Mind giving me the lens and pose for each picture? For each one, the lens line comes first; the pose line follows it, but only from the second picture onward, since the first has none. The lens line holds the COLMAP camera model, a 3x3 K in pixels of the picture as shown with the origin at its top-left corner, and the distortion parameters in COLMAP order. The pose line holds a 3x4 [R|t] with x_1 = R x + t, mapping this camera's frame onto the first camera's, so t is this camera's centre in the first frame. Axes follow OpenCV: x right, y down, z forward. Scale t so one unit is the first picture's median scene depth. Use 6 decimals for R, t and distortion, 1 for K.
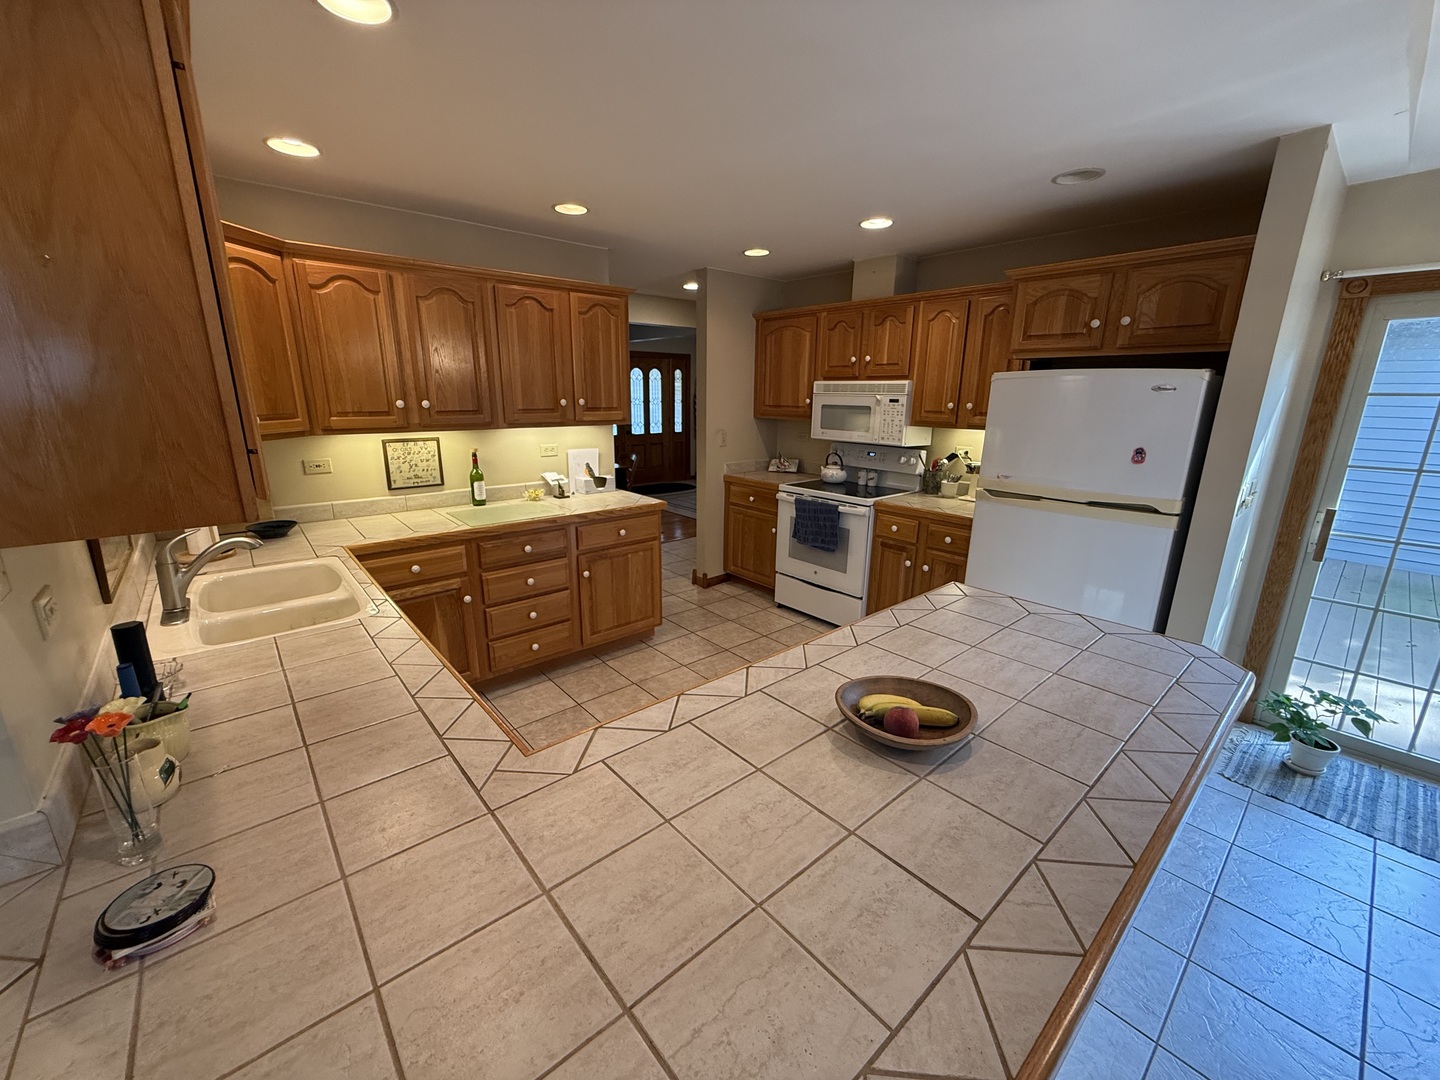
lens RADIAL K [[575.5, 0, 717.0], [0, 575.5, 540.5], [0, 0, 1]] dist [0.003771, 0.000056]
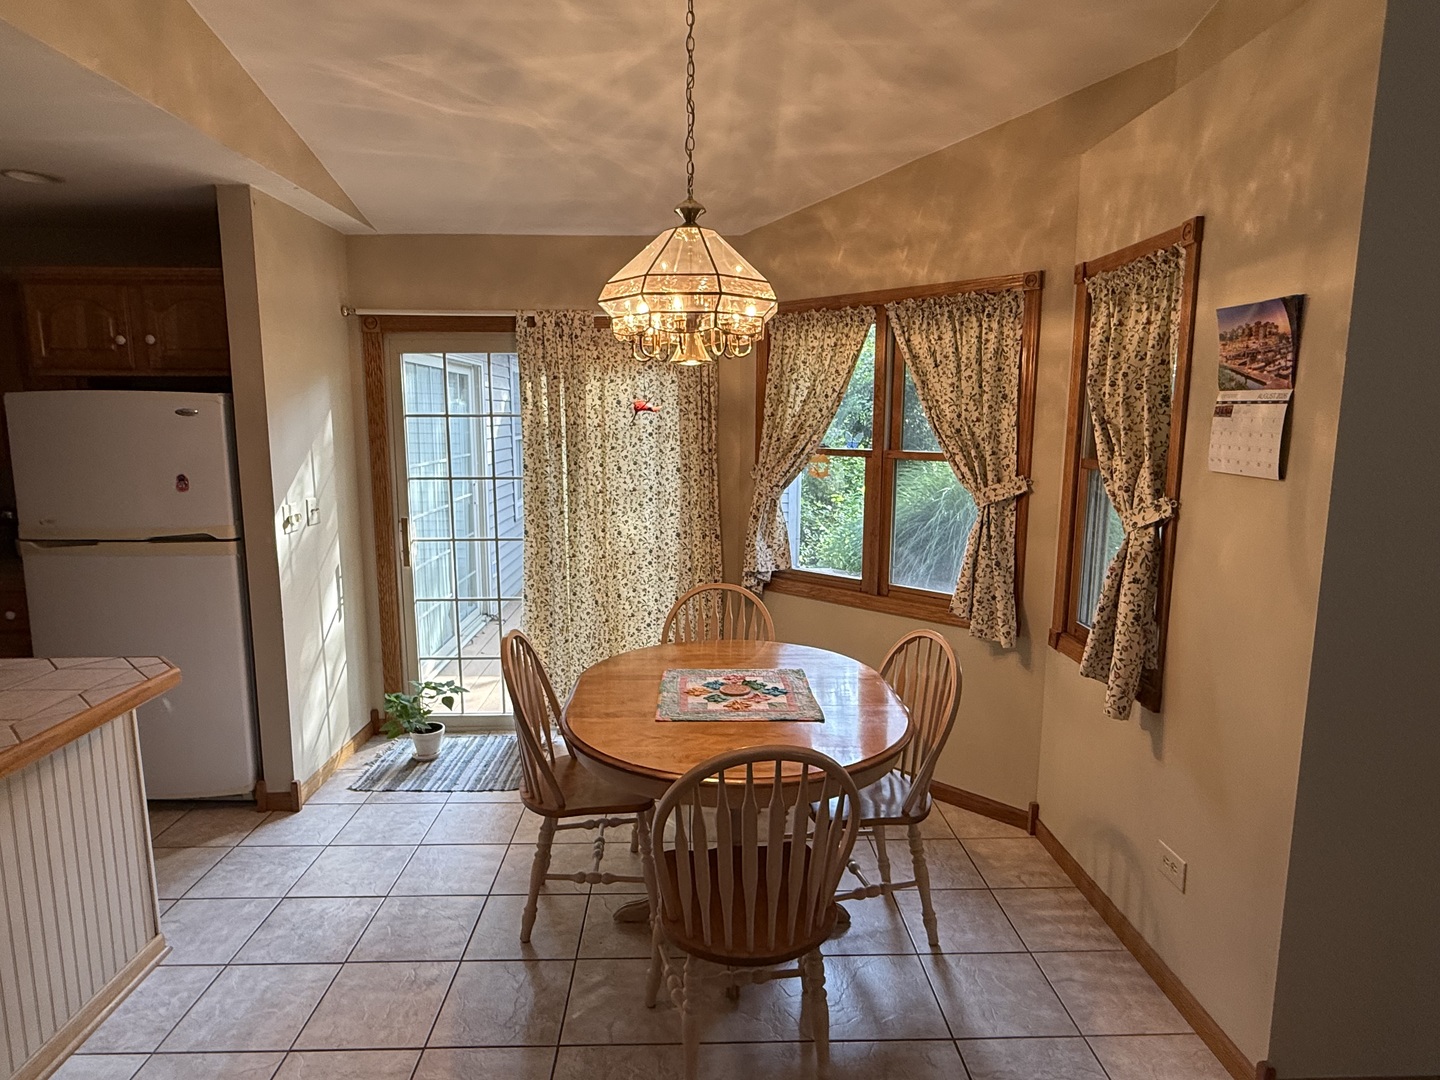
lens RADIAL K [[828.9, 0, 720.0], [0, 828.9, 540.0], [0, 0, 1]] dist [-0.003262, -0.001140]
pose [[0.630849, -0.125554, 0.765680, 0.177147], [0.199697, 0.979850, -0.003858, 0.088355], [-0.749767, 0.155338, 0.643211, -0.358829]]
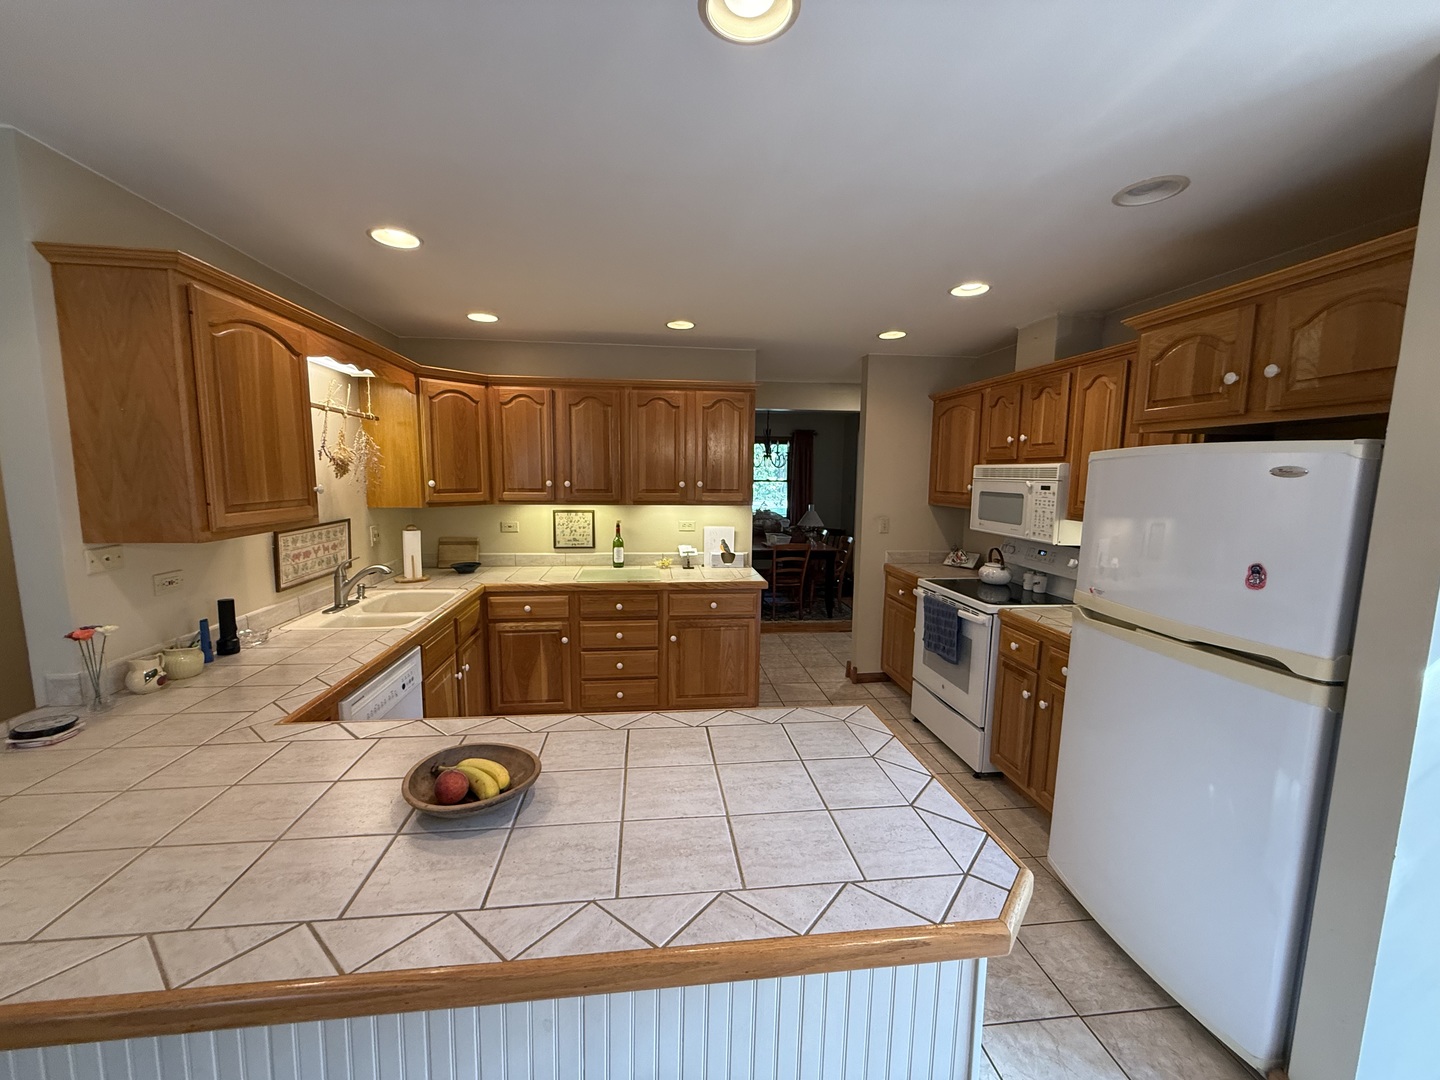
lens RADIAL K [[574.3, 0, 714.9], [0, 574.3, 541.7], [0, 0, 1]] dist [-0.000036, -0.000188]
pose [[0.827363, 0.067802, -0.557560, 0.427474], [-0.146022, 0.984519, -0.096959, -0.027512], [0.542354, 0.161636, 0.824455, 0.118008]]
